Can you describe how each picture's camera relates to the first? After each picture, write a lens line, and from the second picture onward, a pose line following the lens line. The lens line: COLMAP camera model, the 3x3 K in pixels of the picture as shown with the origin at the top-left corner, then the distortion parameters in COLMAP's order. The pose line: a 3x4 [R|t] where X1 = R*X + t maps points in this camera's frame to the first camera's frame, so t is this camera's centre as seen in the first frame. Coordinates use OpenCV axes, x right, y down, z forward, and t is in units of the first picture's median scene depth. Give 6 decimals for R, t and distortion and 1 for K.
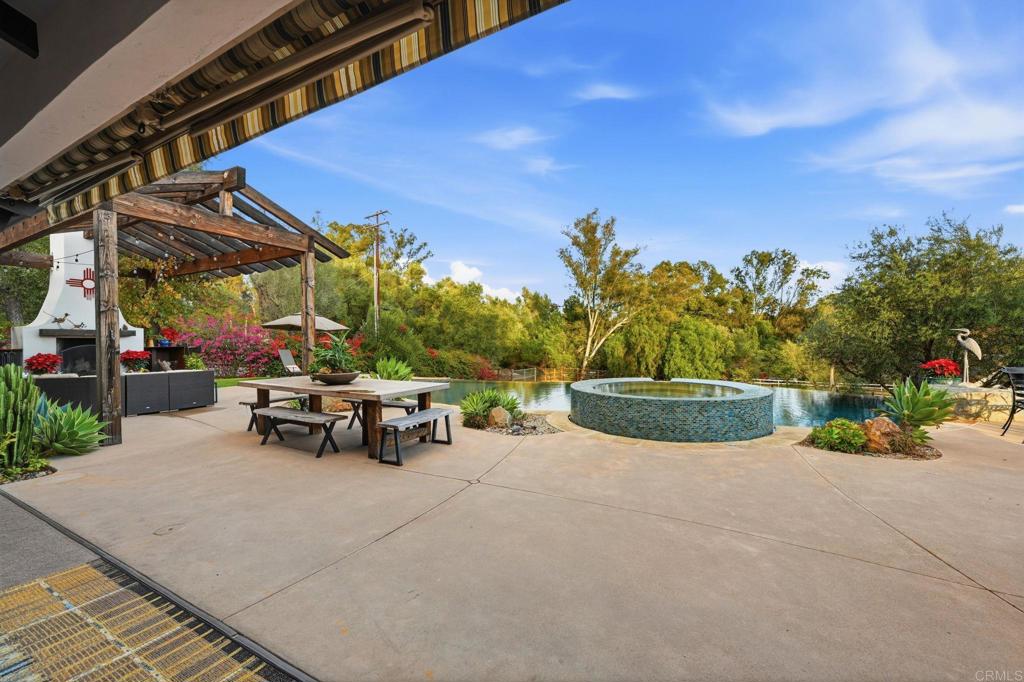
lens RADIAL K [[411.9, 0, 509.3], [0, 411.9, 318.9], [0, 0, 1]] dist [-0.000120, -0.000034]
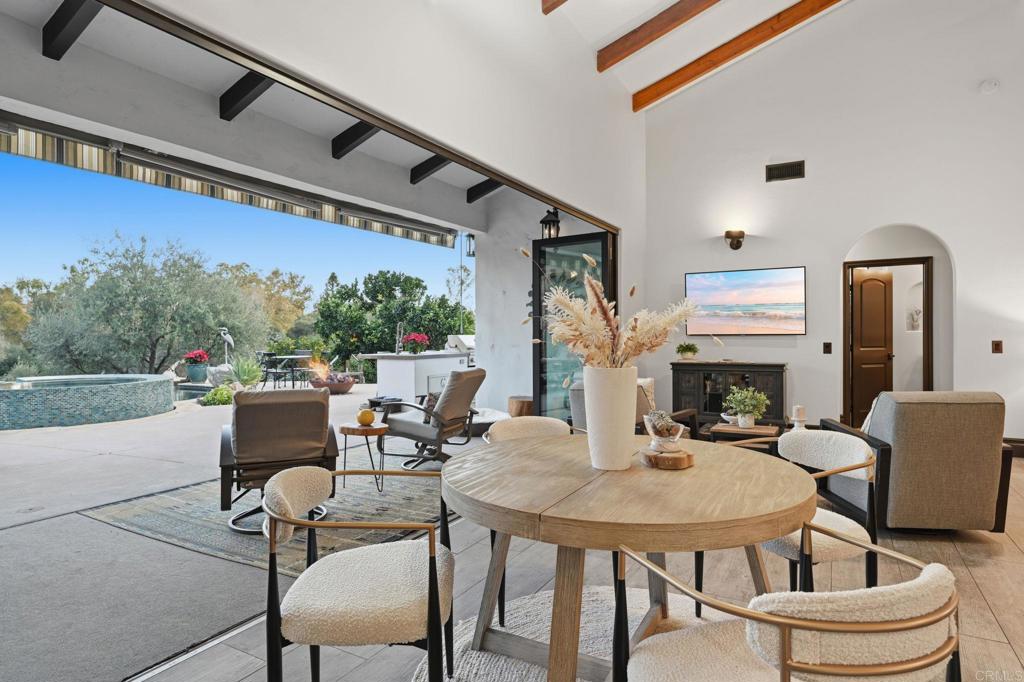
lens RADIAL K [[566.7, 0, 512.0], [0, 566.7, 341.0], [0, 0, 1]] dist [0.002582, 0.000707]
pose [[0.020214, -0.003049, 0.999791, -0.112072], [-0.042088, 0.999106, 0.003898, 0.002501], [-0.998909, -0.042158, 0.020067, -0.008554]]
